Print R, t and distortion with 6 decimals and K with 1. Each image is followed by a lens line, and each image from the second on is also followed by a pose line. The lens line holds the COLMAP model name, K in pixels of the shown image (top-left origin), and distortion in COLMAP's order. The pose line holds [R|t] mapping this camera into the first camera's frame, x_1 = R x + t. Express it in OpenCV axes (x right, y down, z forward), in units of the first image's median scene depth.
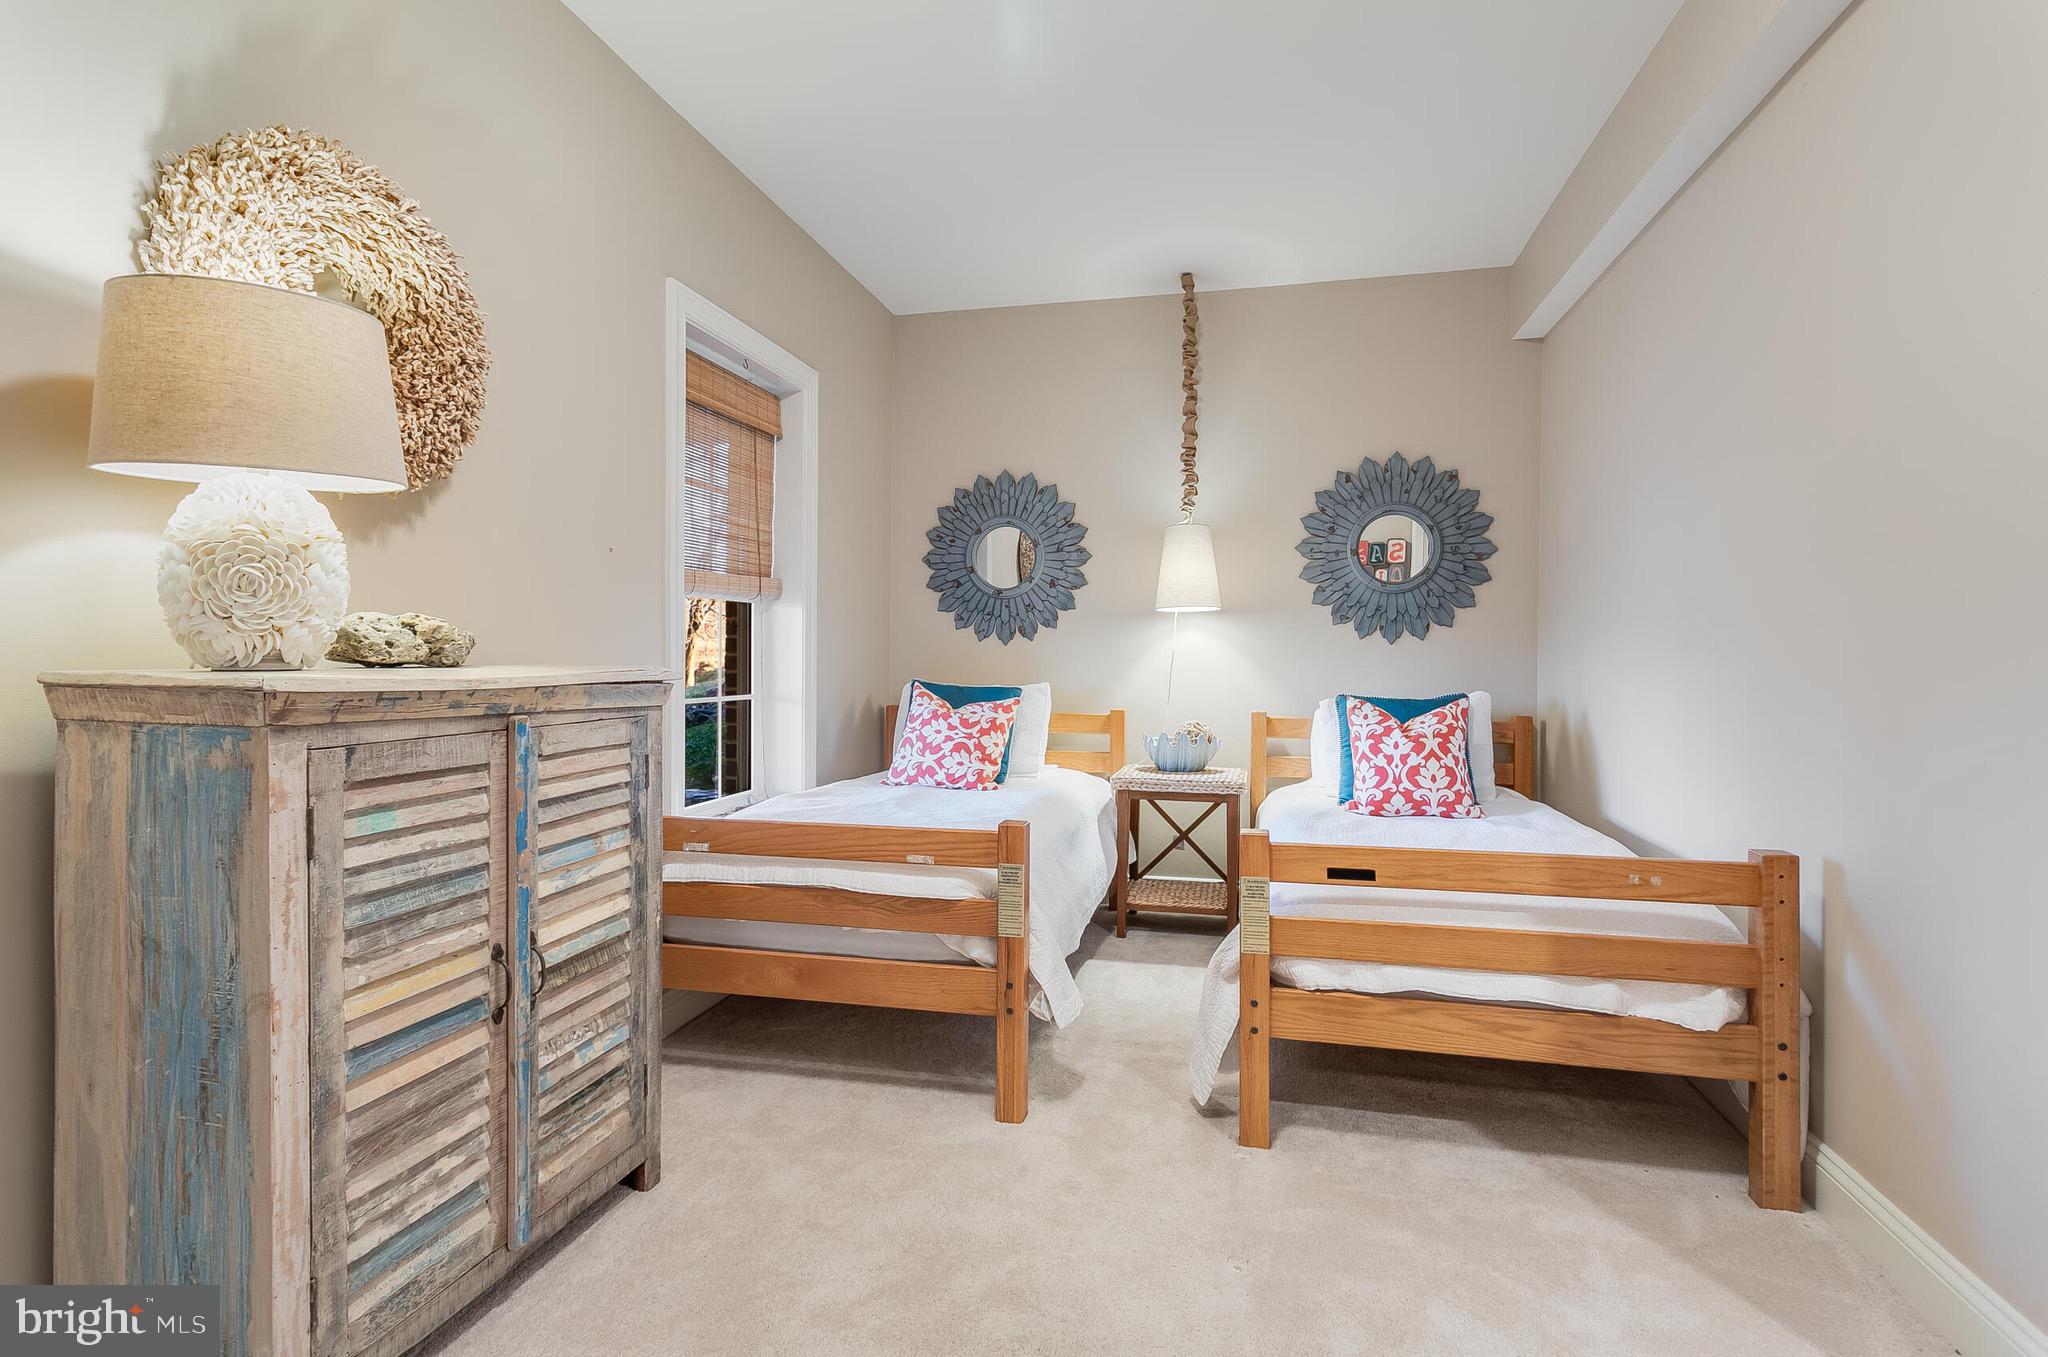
lens RADIAL K [[973.5, 0, 1028.0], [0, 973.5, 668.4], [0, 0, 1]] dist [0.003451, 0.000792]
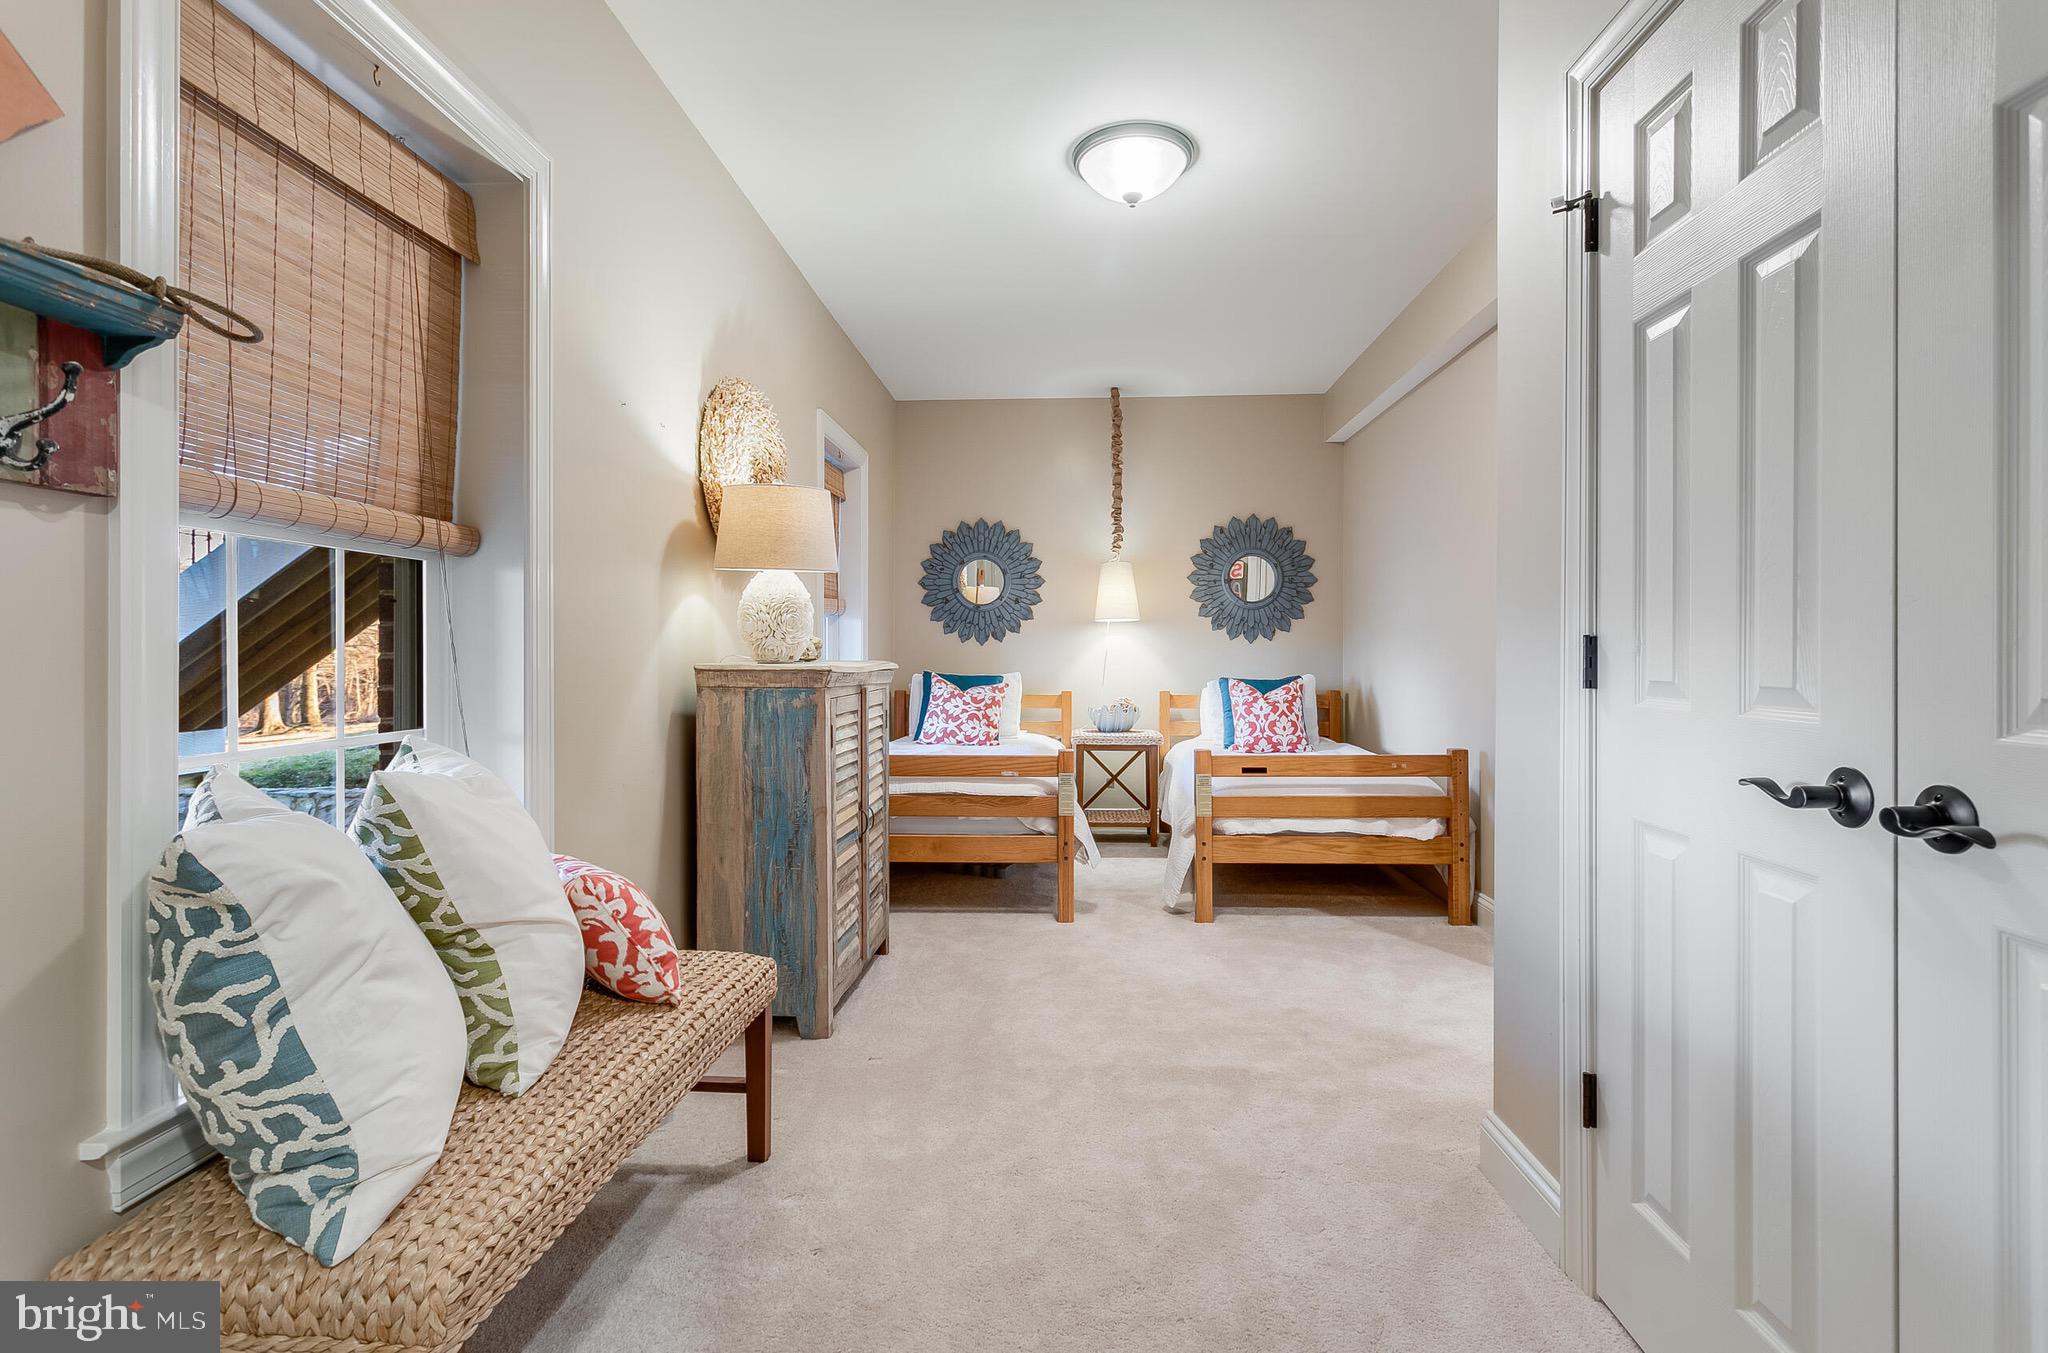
lens RADIAL K [[969.3, 0, 1024.4], [0, 969.3, 665.2], [0, 0, 1]] dist [-0.000244, -0.000166]
pose [[0.985041, -0.008678, 0.172103, -0.328111], [0.008572, 0.999962, 0.001364, 0.004245], [-0.172108, 0.000131, 0.985078, -0.585086]]
